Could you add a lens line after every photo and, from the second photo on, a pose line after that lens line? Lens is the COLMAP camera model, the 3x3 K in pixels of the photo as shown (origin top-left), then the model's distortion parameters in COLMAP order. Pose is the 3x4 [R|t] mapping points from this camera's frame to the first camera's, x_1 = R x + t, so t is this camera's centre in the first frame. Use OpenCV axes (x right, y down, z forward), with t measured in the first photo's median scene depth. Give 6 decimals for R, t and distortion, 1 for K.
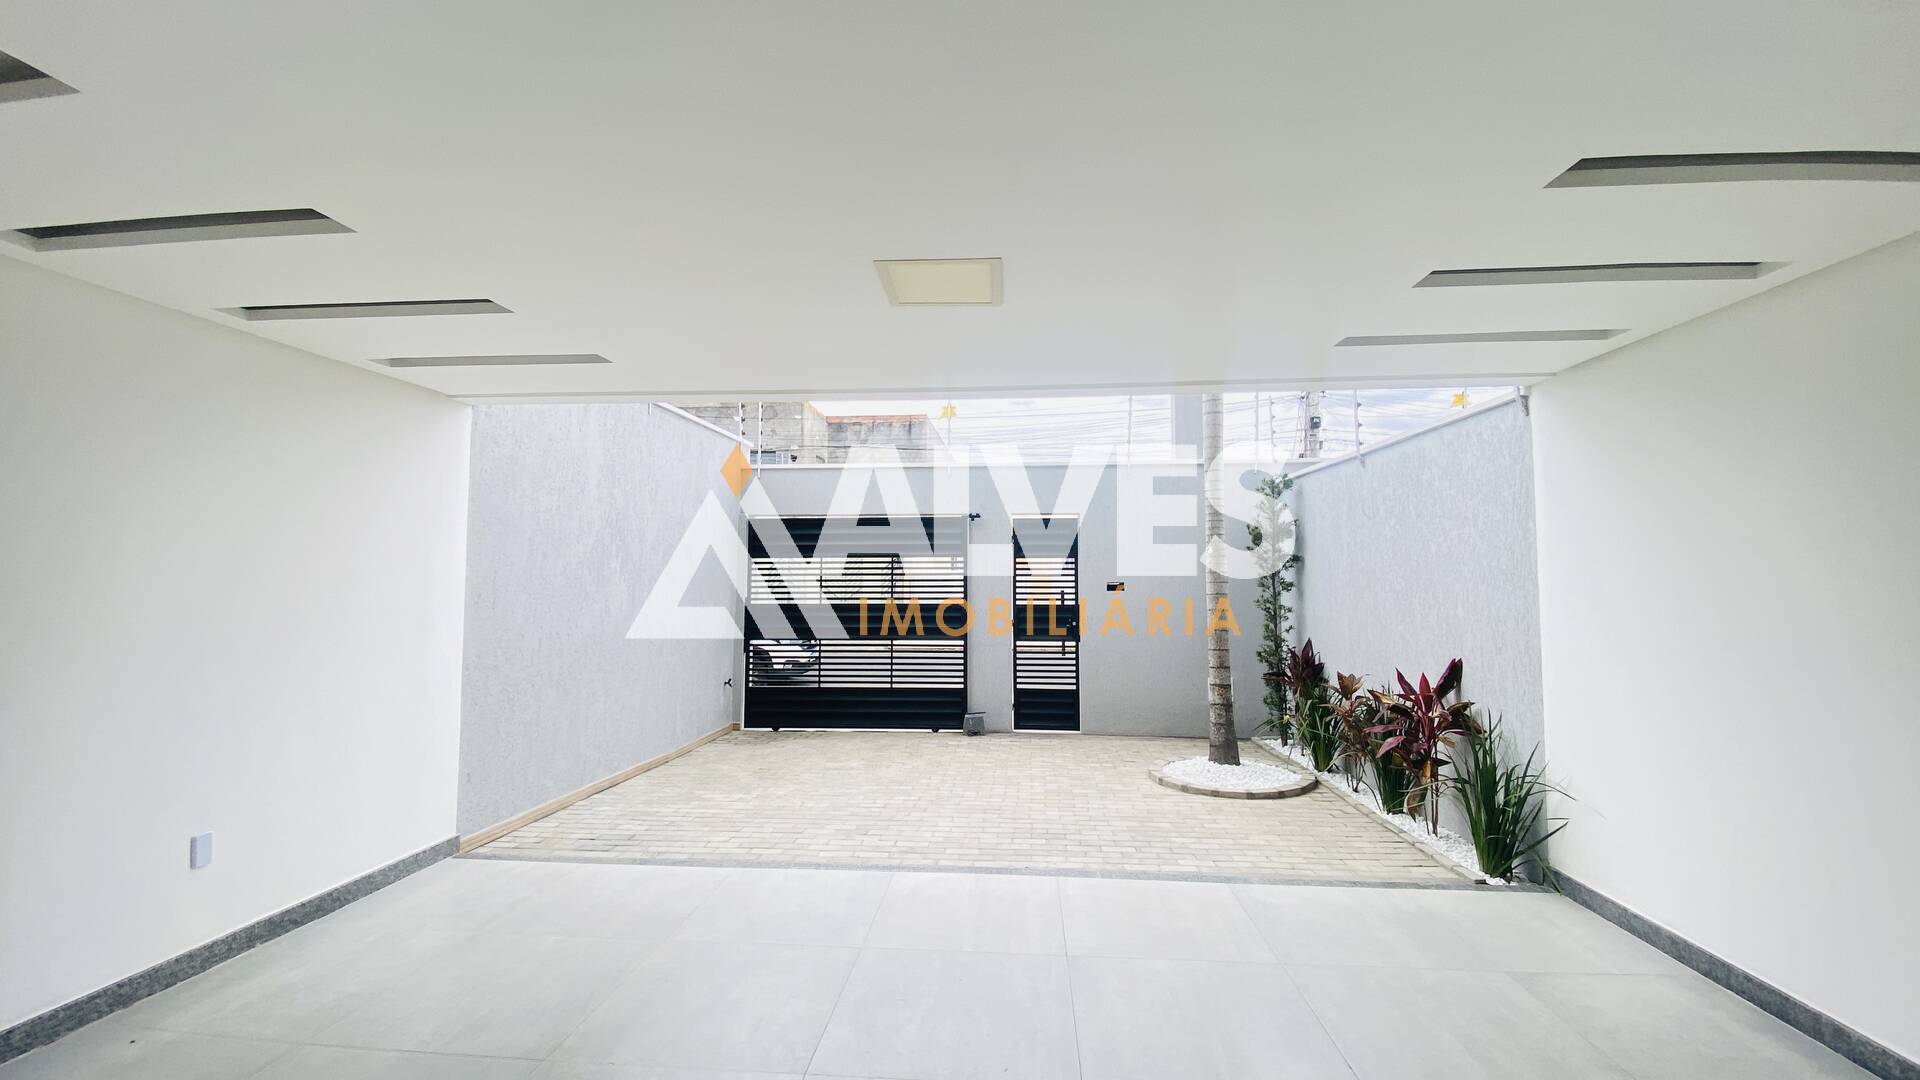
lens RADIAL K [[774.2, 0, 960.1], [0, 774.2, 530.4], [0, 0, 1]] dist [0.013465, -0.016858]
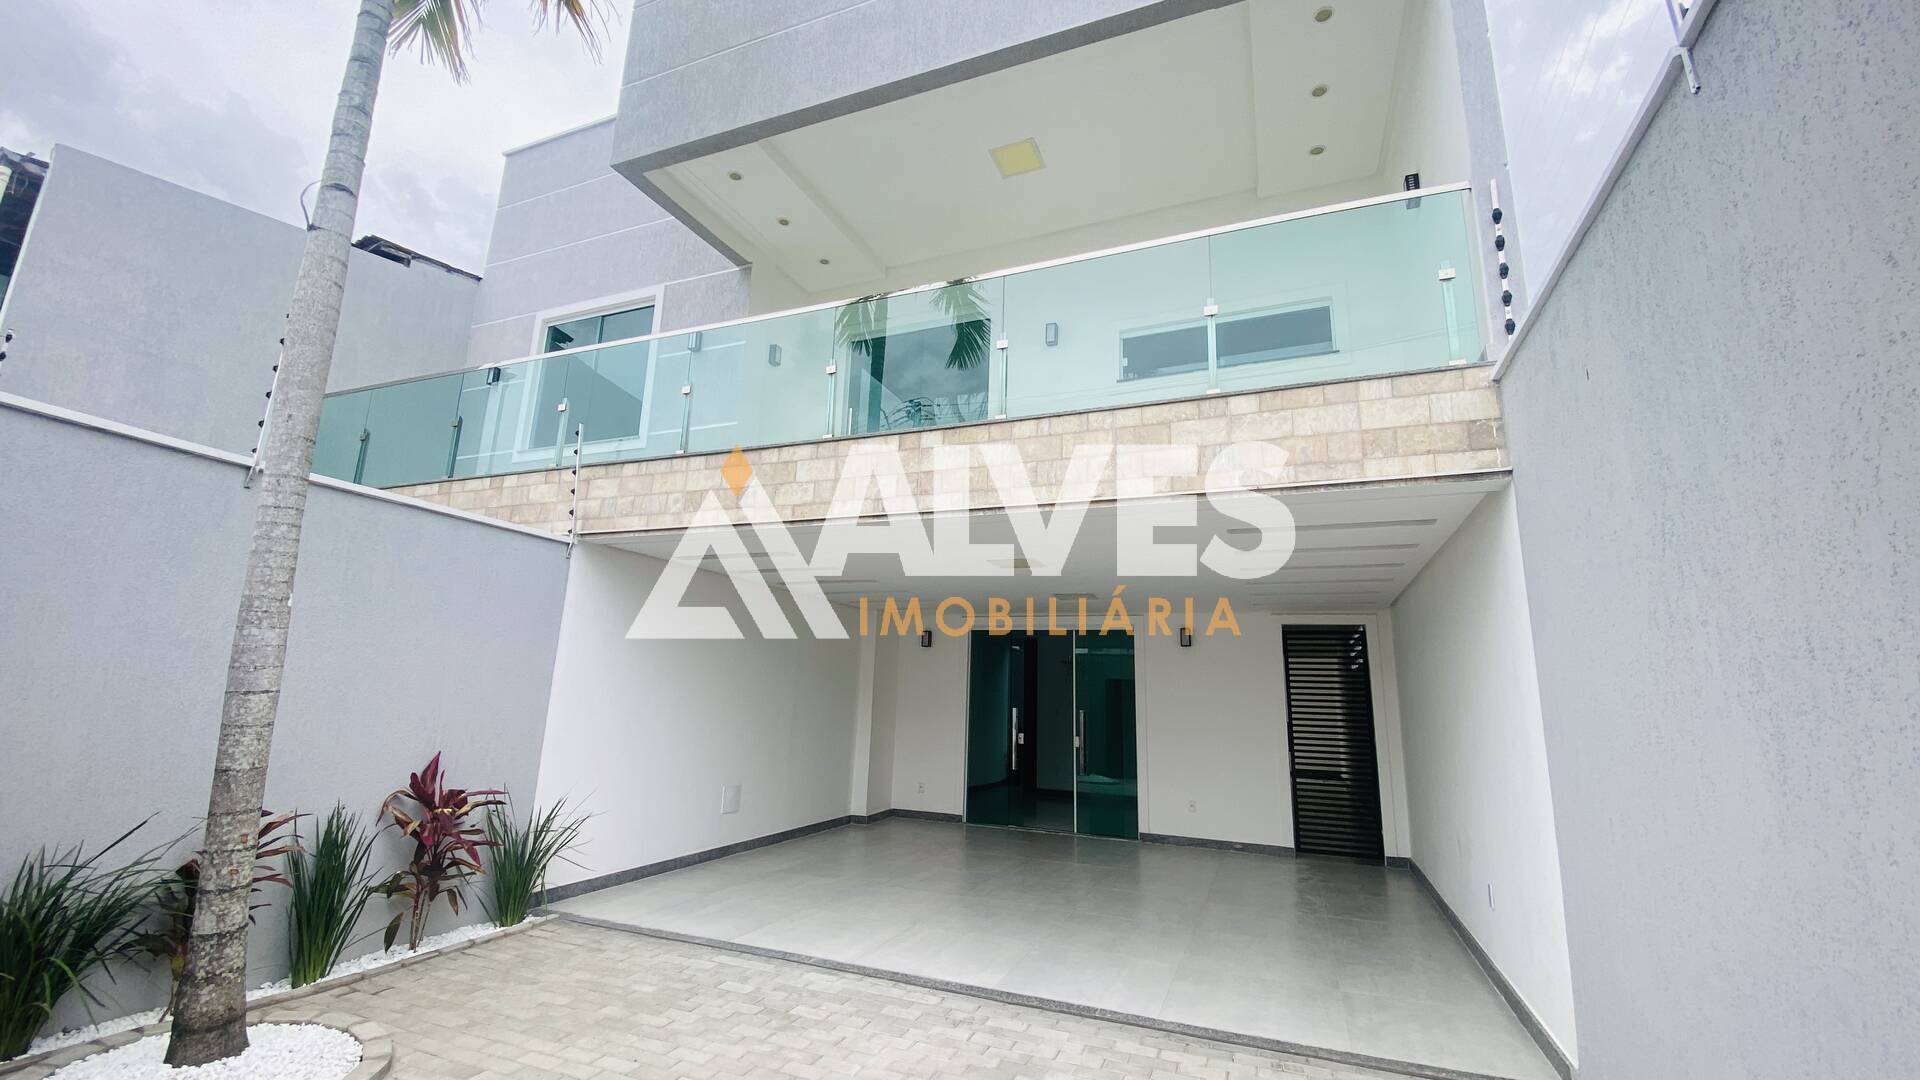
lens RADIAL K [[774.2, 0, 964.6], [0, 774.2, 529.4], [0, 0, 1]] dist [0.013465, -0.016858]
pose [[-0.955697, 0.032758, 0.292522, -0.319499], [-0.051240, 0.960100, -0.274923, 0.132827], [-0.289857, -0.277732, -0.915887, 1.845341]]
